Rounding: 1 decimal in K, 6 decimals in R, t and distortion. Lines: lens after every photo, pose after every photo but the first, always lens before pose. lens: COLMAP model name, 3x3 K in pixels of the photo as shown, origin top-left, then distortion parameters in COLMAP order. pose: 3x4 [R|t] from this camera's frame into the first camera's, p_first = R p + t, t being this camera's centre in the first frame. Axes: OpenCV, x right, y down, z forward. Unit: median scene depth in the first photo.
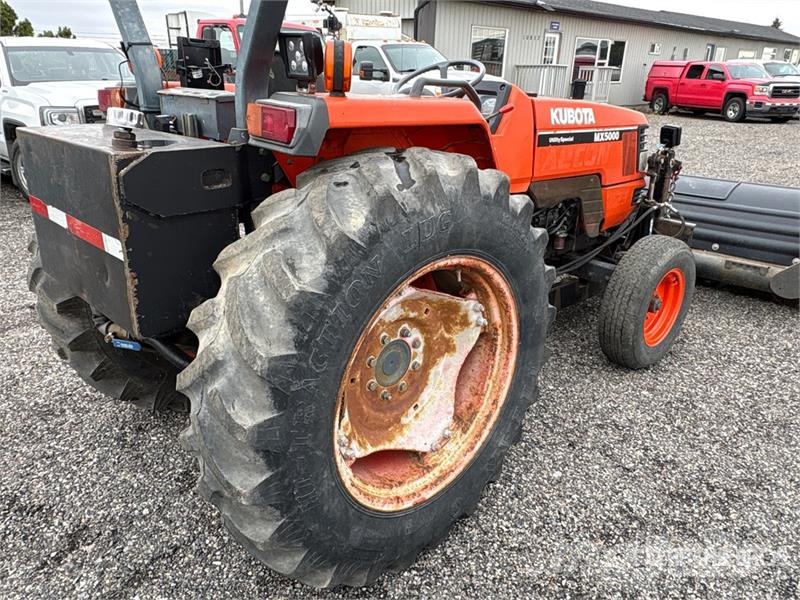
lens RADIAL K [[601.6, 0, 400.0], [0, 601.6, 300.0], [0, 0, 1]] dist [-0.001727, -0.002544]
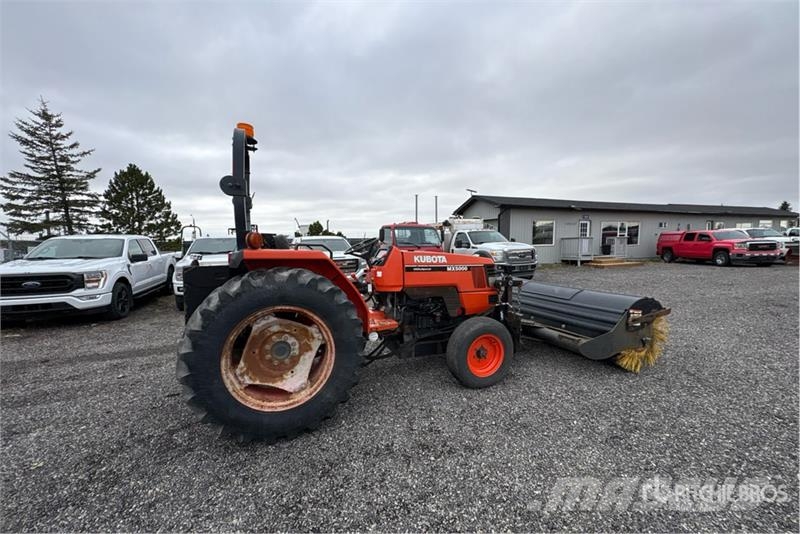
lens RADIAL K [[314.4, 0, 400.0], [0, 314.4, 267.0], [0, 0, 1]] dist [0.002085, 0.000019]
pose [[0.927404, -0.007270, -0.373989, 0.514160], [-0.101912, 0.957078, -0.271323, 0.040430], [0.359909, 0.289740, 0.886857, -0.052787]]
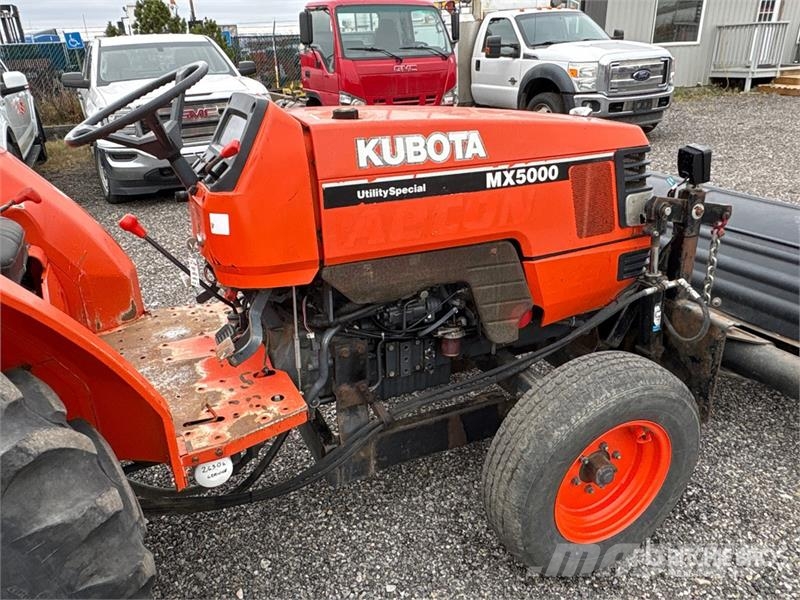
lens RADIAL K [[601.6, 0, 400.0], [0, 601.6, 300.0], [0, 0, 1]] dist [-0.001727, -0.002544]
pose [[0.945720, 0.075930, -0.315987, 0.380091], [-0.063164, 0.996727, 0.050462, -0.158487], [0.318784, -0.027764, 0.947421, 0.375907]]
